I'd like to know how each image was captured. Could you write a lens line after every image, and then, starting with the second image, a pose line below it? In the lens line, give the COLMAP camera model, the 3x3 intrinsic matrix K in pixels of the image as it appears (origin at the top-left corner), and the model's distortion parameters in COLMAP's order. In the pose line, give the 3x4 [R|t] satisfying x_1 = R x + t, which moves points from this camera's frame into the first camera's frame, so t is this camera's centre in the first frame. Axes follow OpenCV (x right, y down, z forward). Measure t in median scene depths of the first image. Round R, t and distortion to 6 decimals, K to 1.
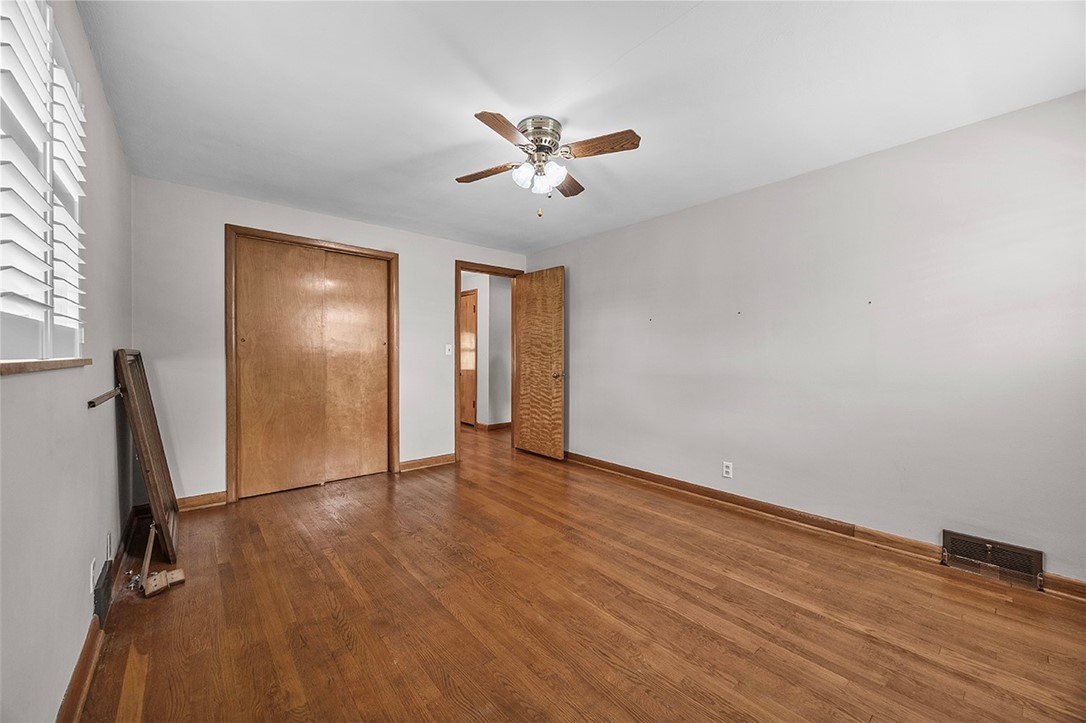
lens RADIAL K [[418.5, 0, 542.2], [0, 418.5, 355.8], [0, 0, 1]] dist [0.000207, 0.000048]
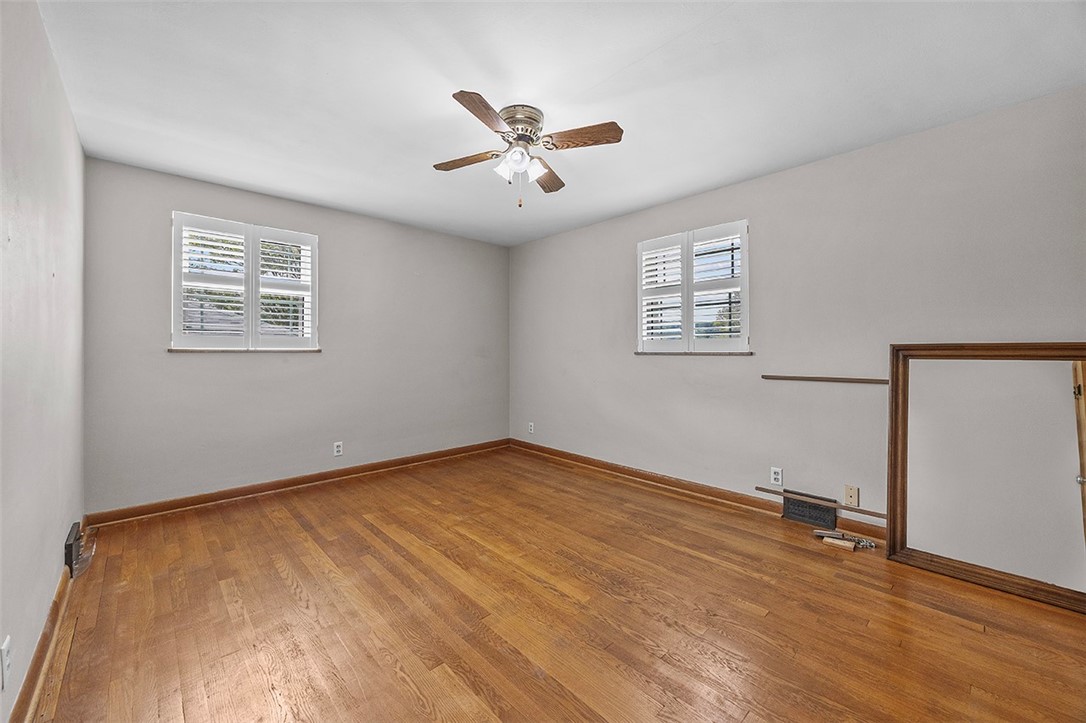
lens RADIAL K [[418.5, 0, 542.2], [0, 418.5, 355.8], [0, 0, 1]] dist [0.000207, 0.000048]
pose [[-0.998797, -0.003290, -0.048930, -0.006815], [-0.004035, 0.999877, 0.015125, -0.002602], [0.048875, 0.015304, -0.998688, 2.101571]]
